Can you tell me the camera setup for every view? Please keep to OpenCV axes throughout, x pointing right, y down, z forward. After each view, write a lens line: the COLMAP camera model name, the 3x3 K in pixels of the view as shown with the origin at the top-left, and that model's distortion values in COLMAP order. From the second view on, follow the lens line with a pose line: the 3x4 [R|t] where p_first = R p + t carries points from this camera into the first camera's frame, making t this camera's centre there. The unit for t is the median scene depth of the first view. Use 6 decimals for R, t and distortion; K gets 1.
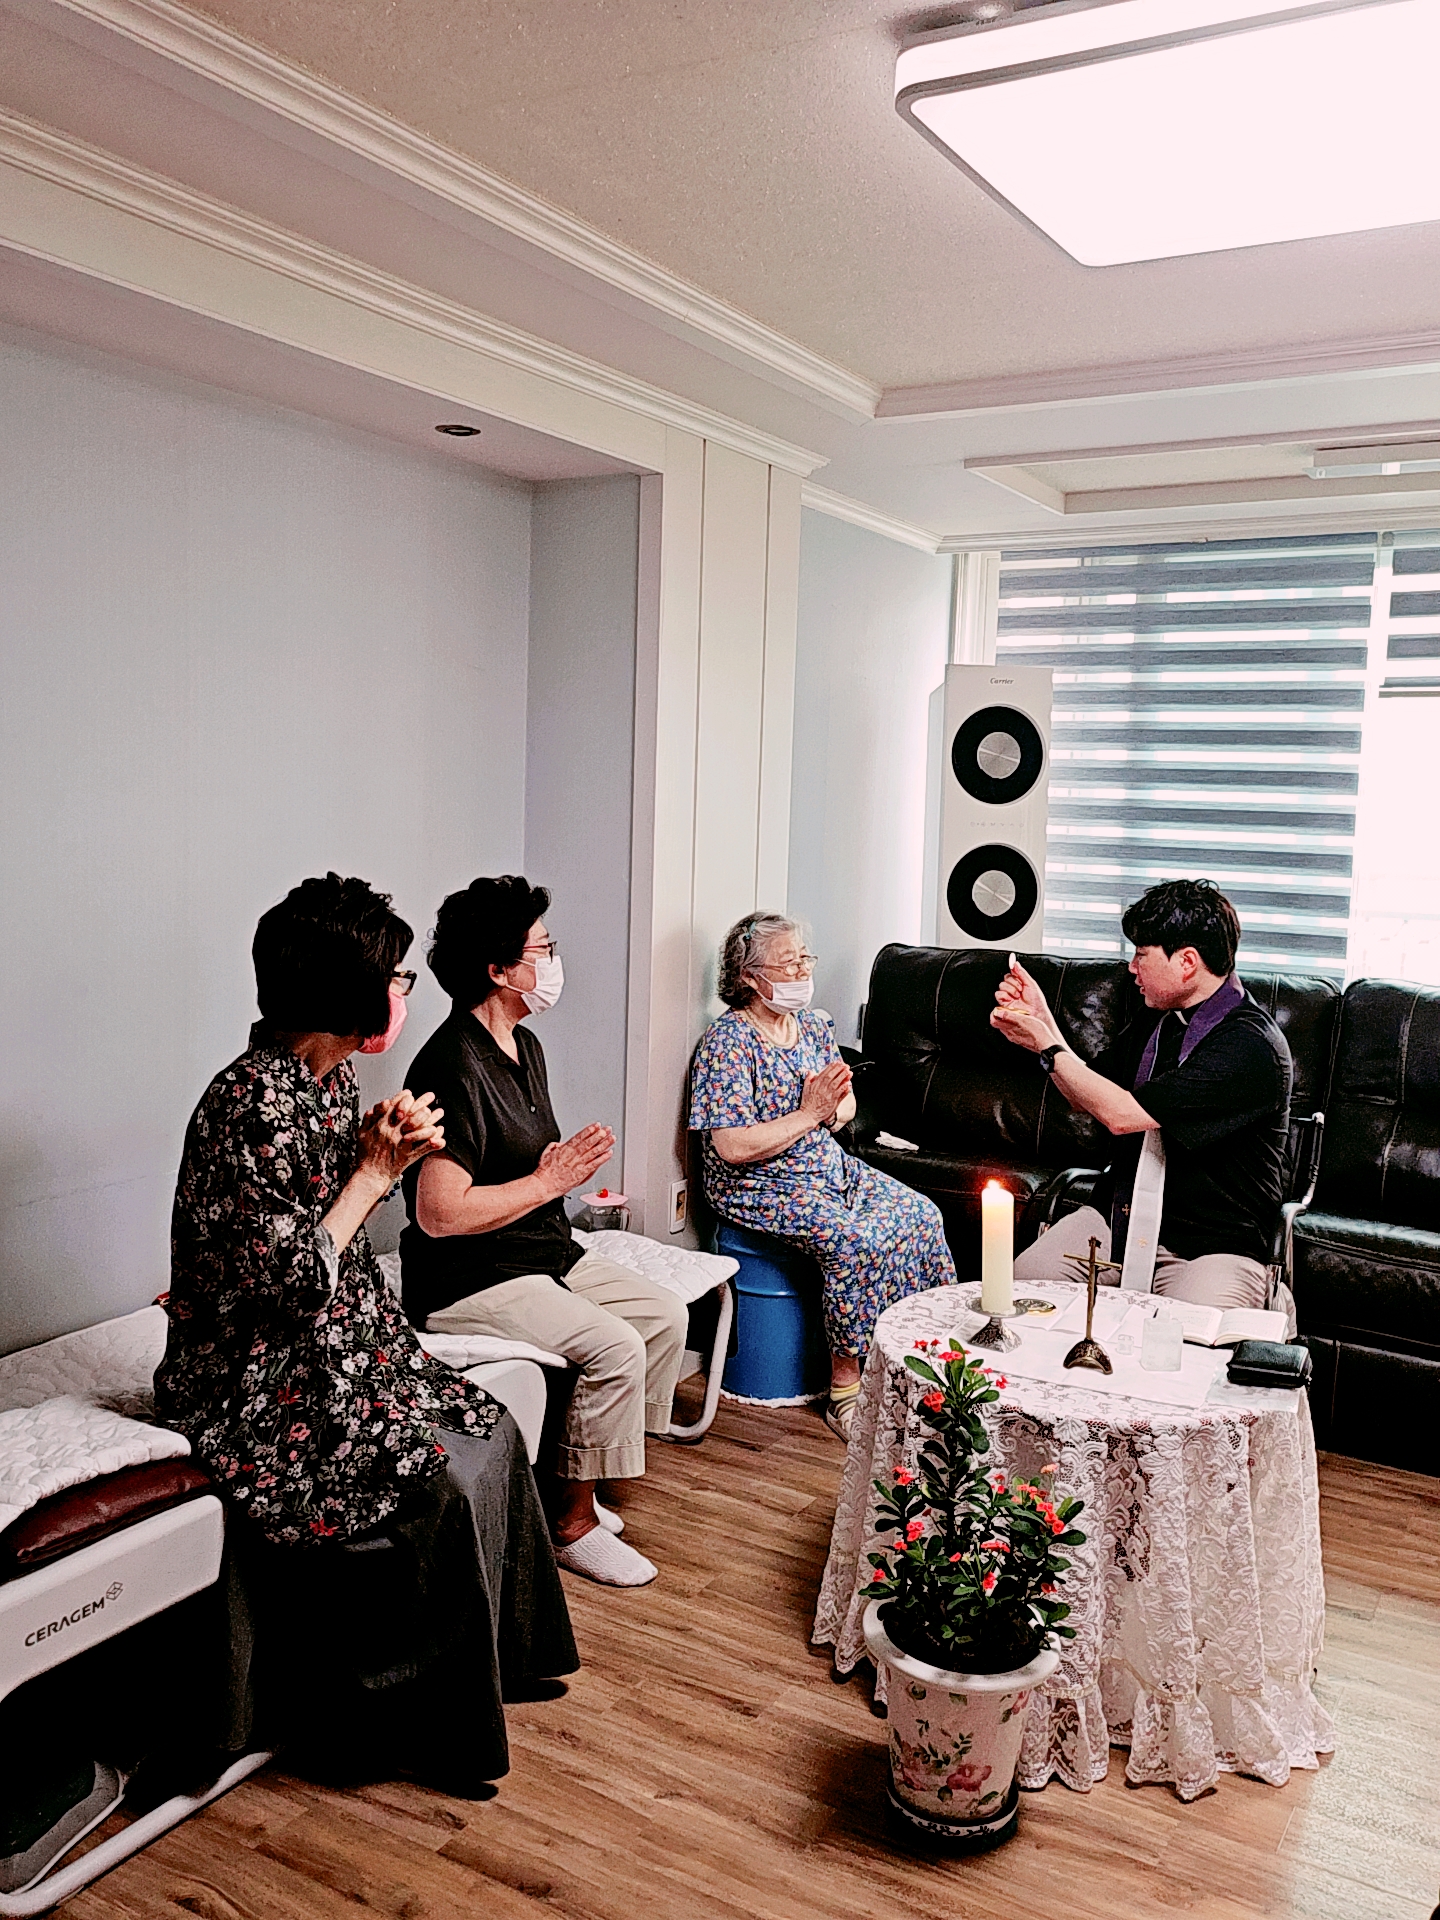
lens RADIAL K [[1658.9, 0, 723.8], [0, 1658.9, 935.4], [0, 0, 1]] dist [0.049072, -0.052635]
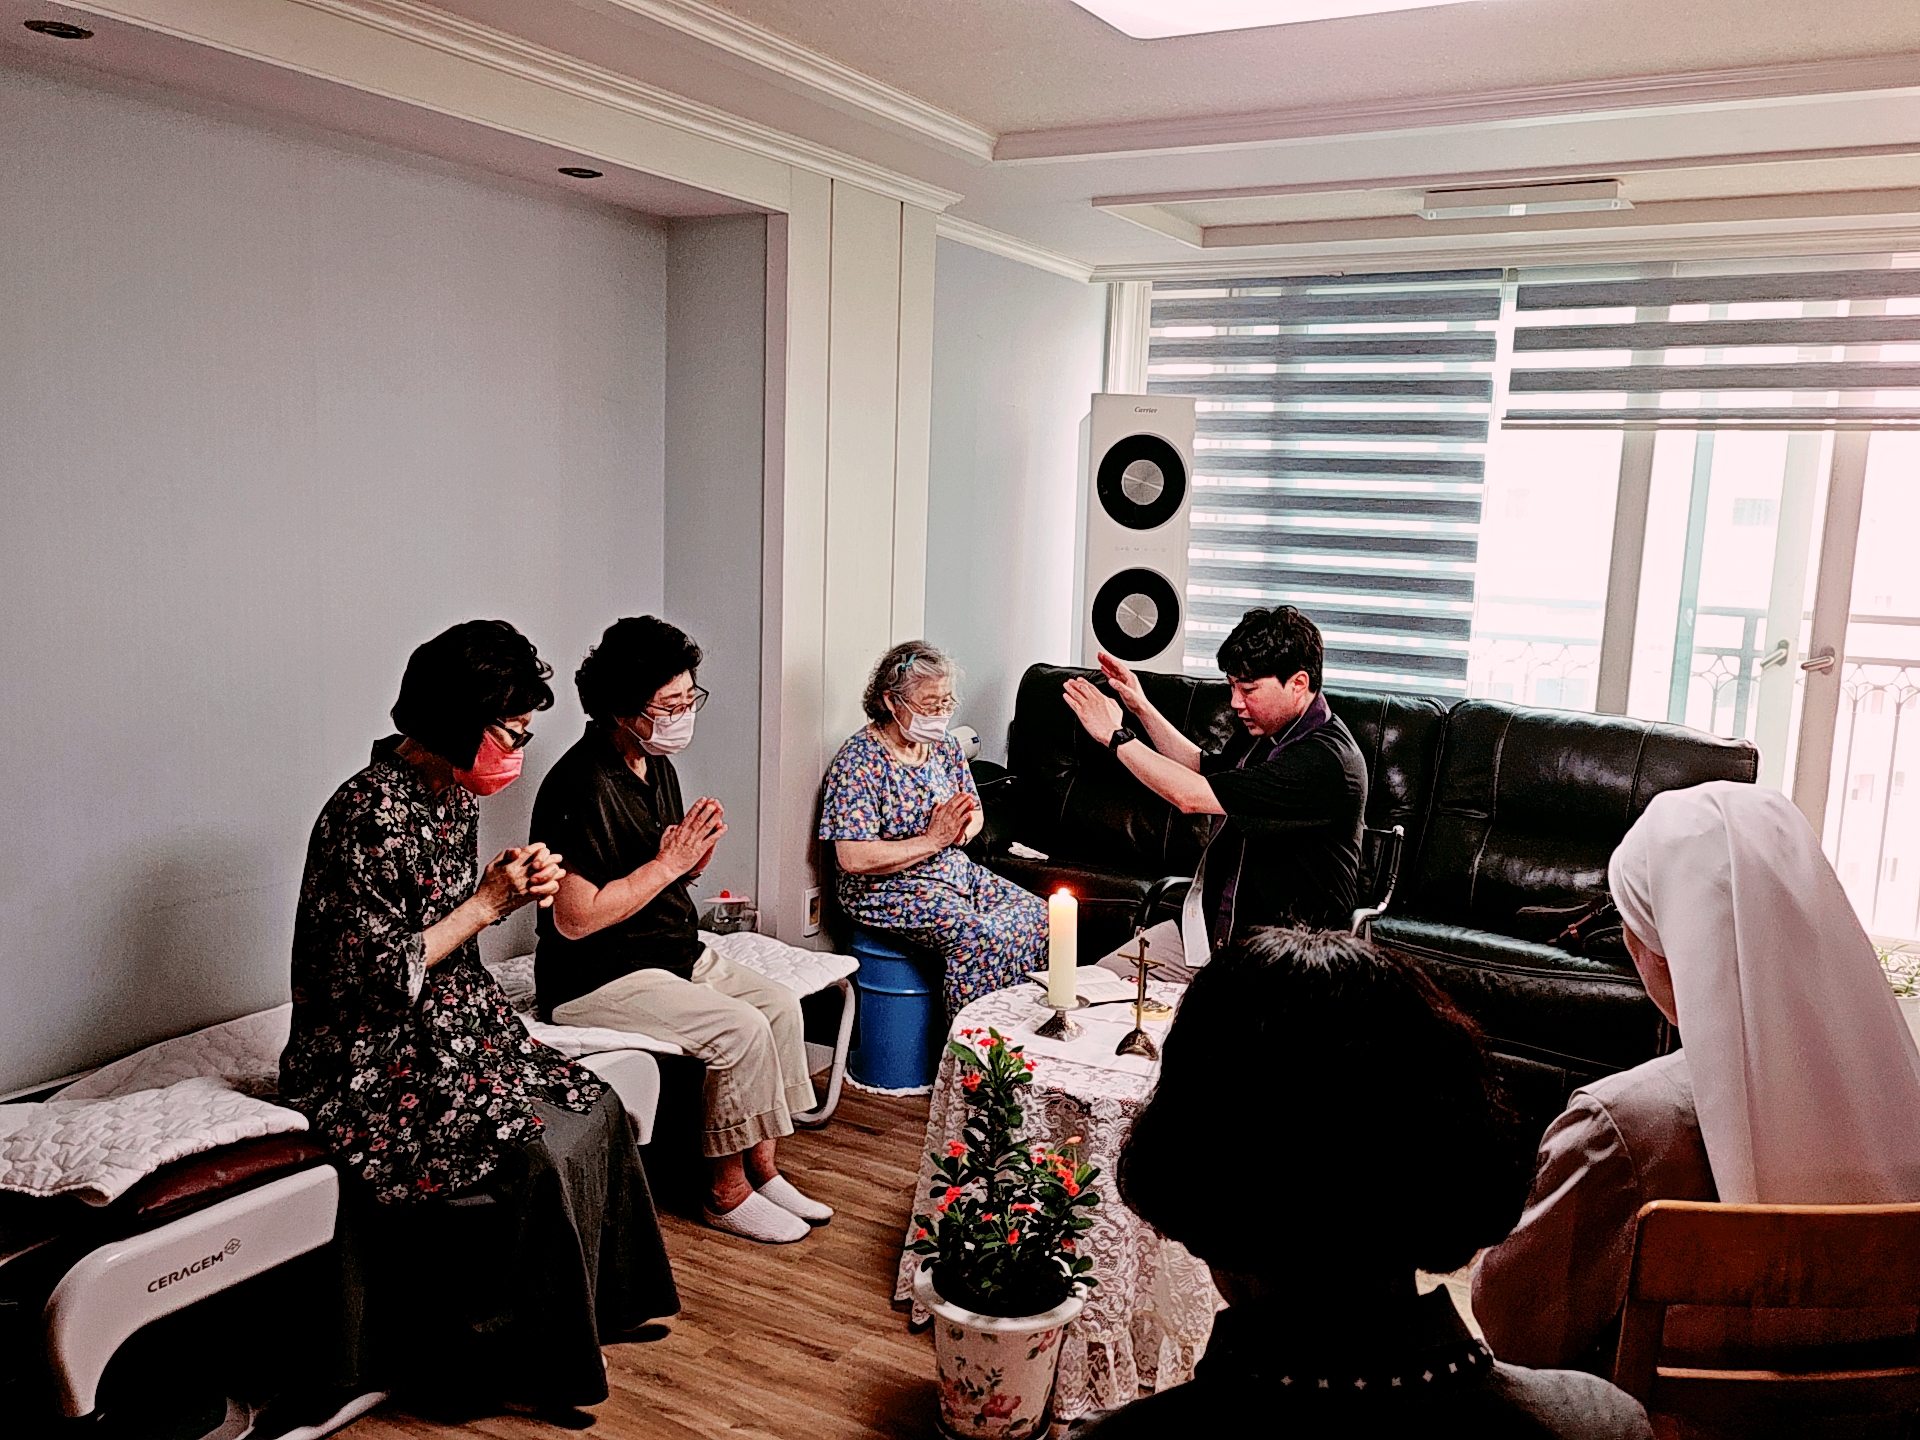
lens RADIAL K [[1658.9, 0, 964.1], [0, 1658.9, 737.5], [0, 0, 1]] dist [0.049072, -0.052635]
pose [[0.999980, 0.006030, 0.002002, 0.086113], [-0.006131, 0.998482, 0.054734, -0.008288], [-0.001669, -0.054745, 0.998499, -0.074908]]
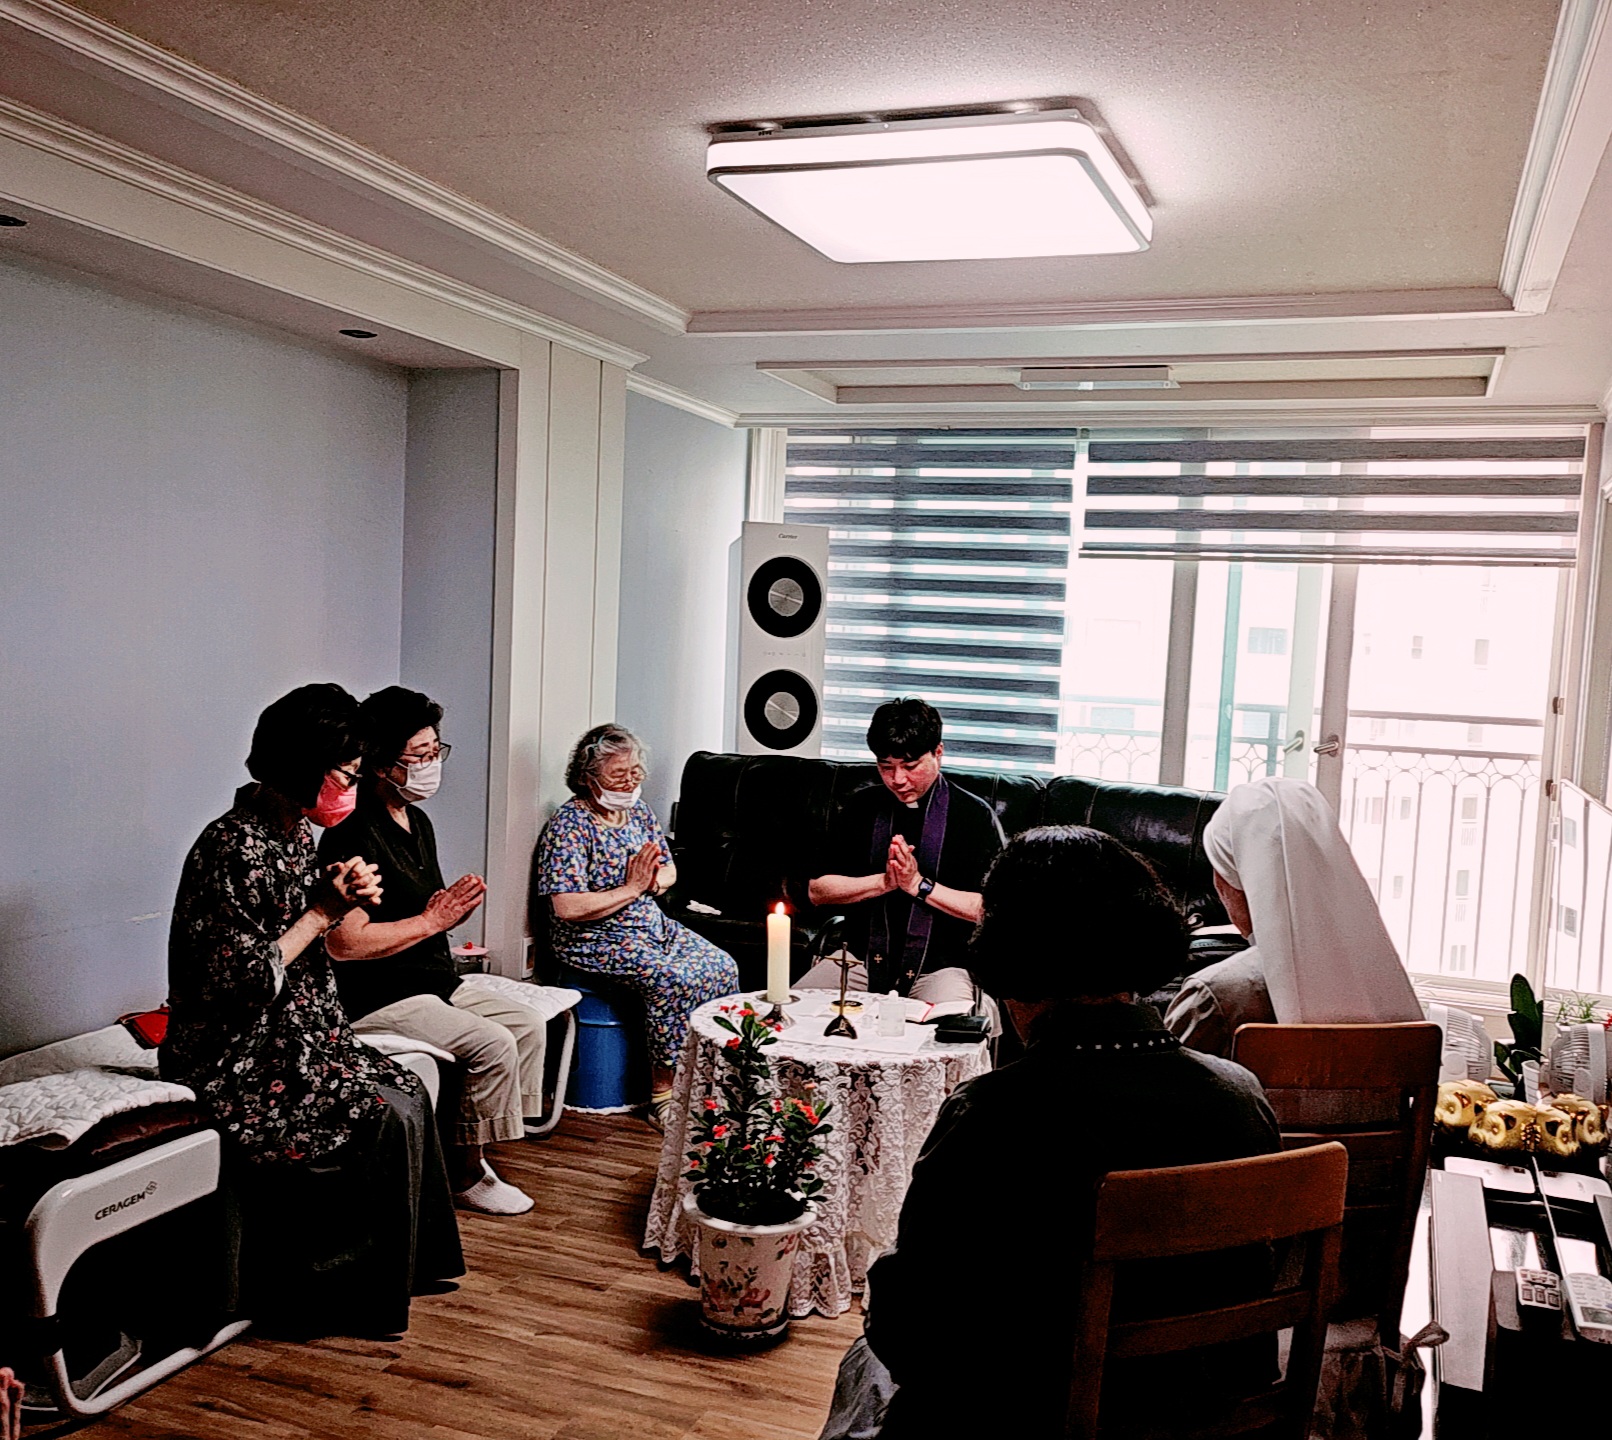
lens RADIAL K [[1652.4, 0, 792.9], [0, 1652.4, 774.6], [0, 0, 1]] dist [0.034560, 0.000000]
pose [[0.986774, 0.000436, 0.162103, -0.041433], [-0.001060, 0.999992, 0.003764, 0.027735], [-0.162100, -0.003886, 0.986767, -0.320679]]
